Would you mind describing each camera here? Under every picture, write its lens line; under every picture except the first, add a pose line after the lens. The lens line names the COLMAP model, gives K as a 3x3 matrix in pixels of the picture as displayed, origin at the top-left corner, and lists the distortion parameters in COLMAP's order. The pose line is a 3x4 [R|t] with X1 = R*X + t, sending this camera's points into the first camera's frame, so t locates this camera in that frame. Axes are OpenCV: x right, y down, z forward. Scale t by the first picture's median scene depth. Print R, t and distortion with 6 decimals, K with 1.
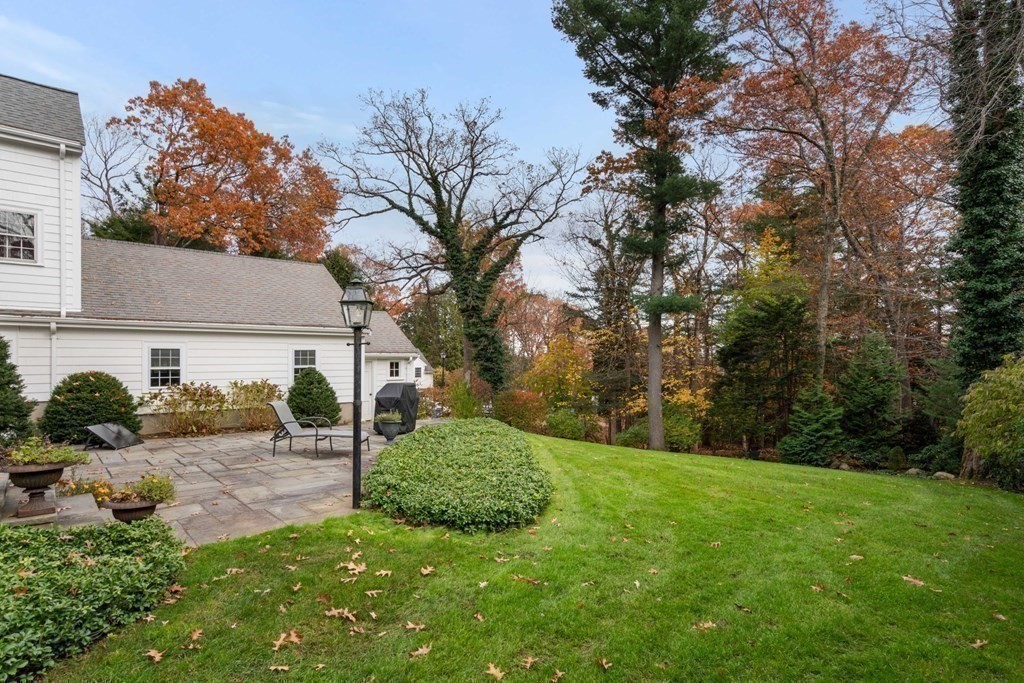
lens RADIAL K [[531.7, 0, 538.4], [0, 531.7, 346.3], [0, 0, 1]] dist [0.002008, 0.001465]
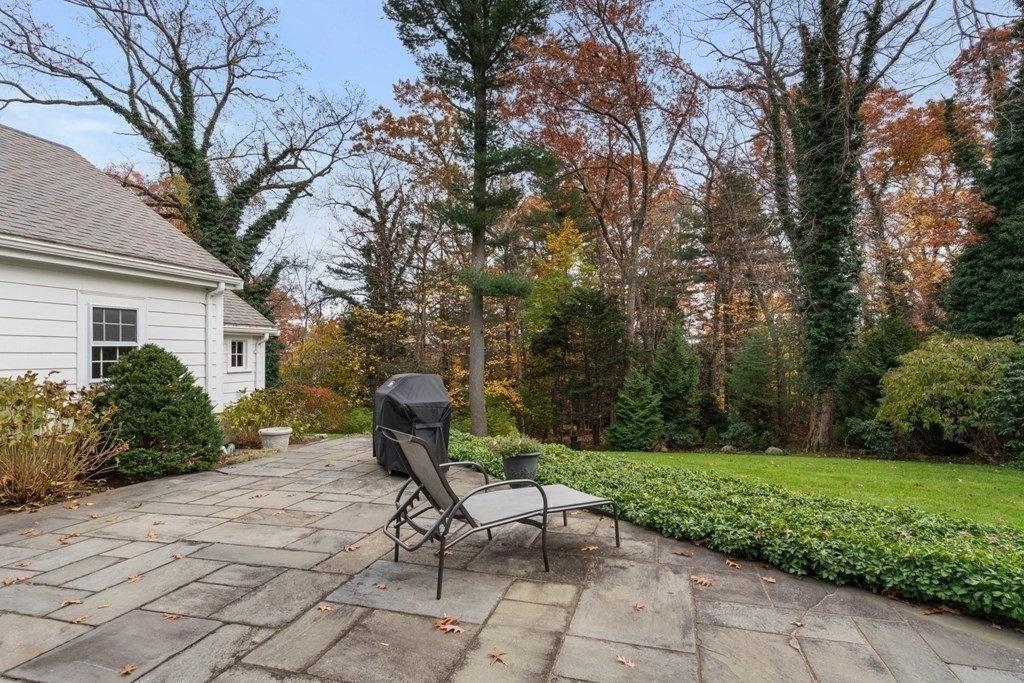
lens RADIAL K [[531.7, 0, 538.4], [0, 531.7, 346.3], [0, 0, 1]] dist [0.002008, 0.001465]
pose [[0.847847, 0.013514, 0.530069, -0.155258], [-0.021286, 0.999737, 0.008560, 0.011858], [-0.529813, -0.018541, 0.847912, 0.172798]]
